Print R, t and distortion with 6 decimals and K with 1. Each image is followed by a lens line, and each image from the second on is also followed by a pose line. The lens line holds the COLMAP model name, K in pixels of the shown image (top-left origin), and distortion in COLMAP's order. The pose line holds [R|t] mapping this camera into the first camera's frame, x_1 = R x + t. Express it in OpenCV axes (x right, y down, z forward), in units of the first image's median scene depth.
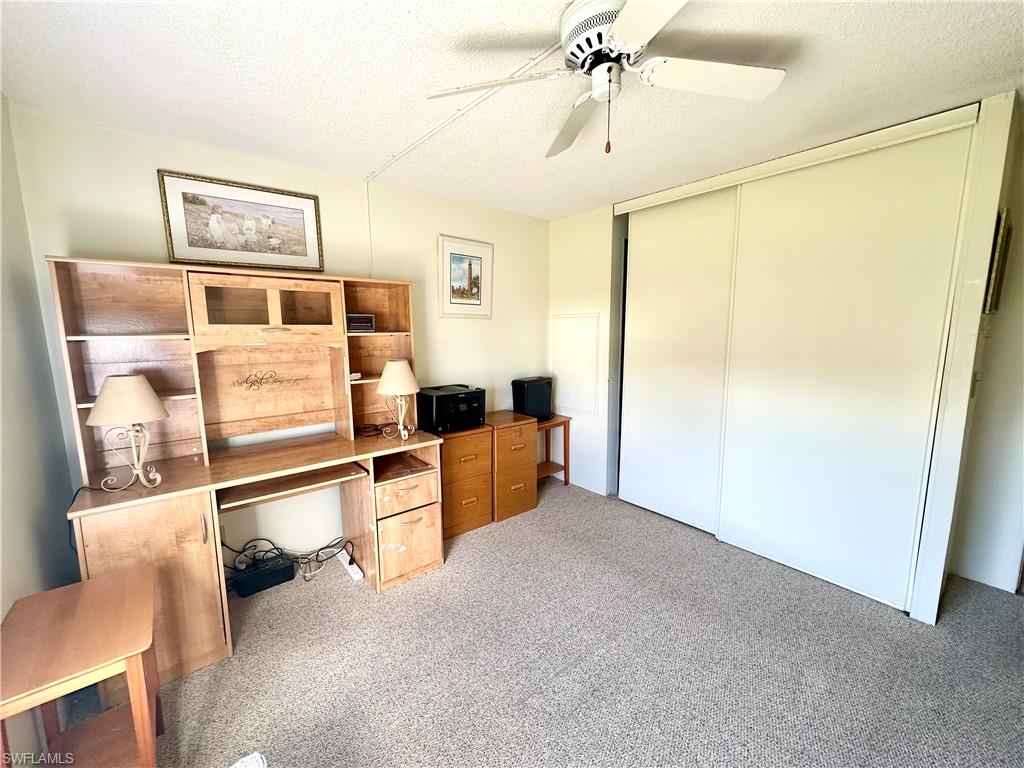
lens RADIAL K [[408.9, 0, 510.8], [0, 408.9, 384.2], [0, 0, 1]] dist [-0.000743, 0.000073]
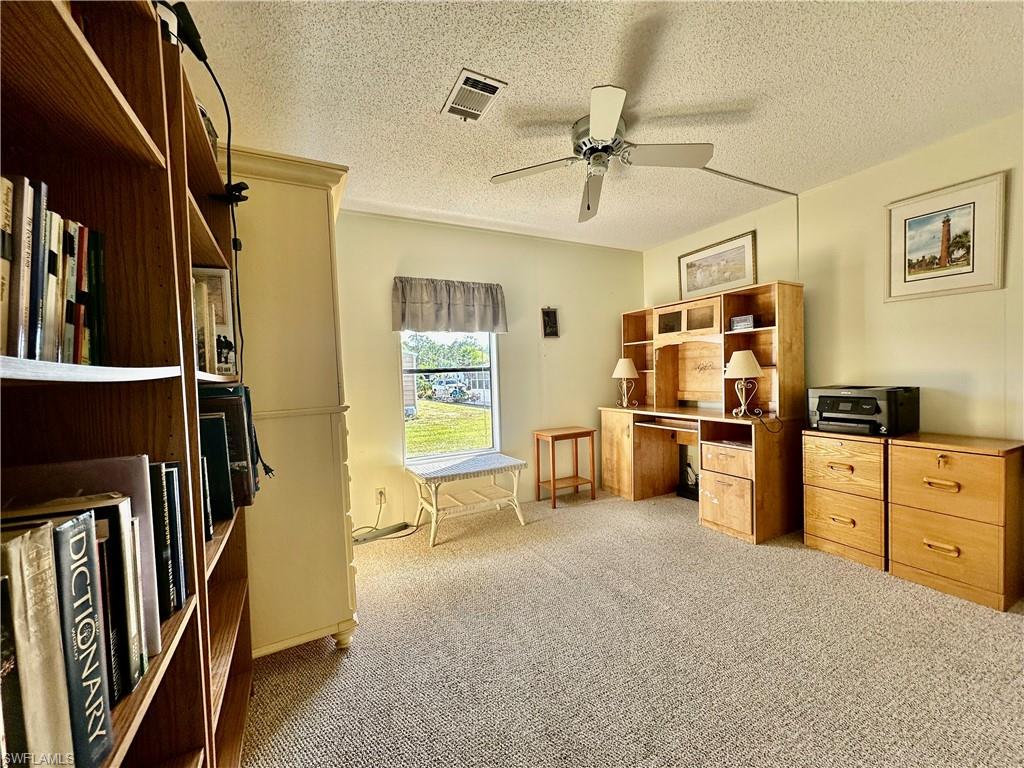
lens RADIAL K [[408.9, 0, 510.0], [0, 408.9, 387.6], [0, 0, 1]] dist [-0.000743, 0.000073]
pose [[-0.211531, 0.041006, -0.976511, 1.022235], [-0.104923, 0.992393, 0.064401, 0.042193], [0.971723, 0.116081, -0.205620, 0.578505]]
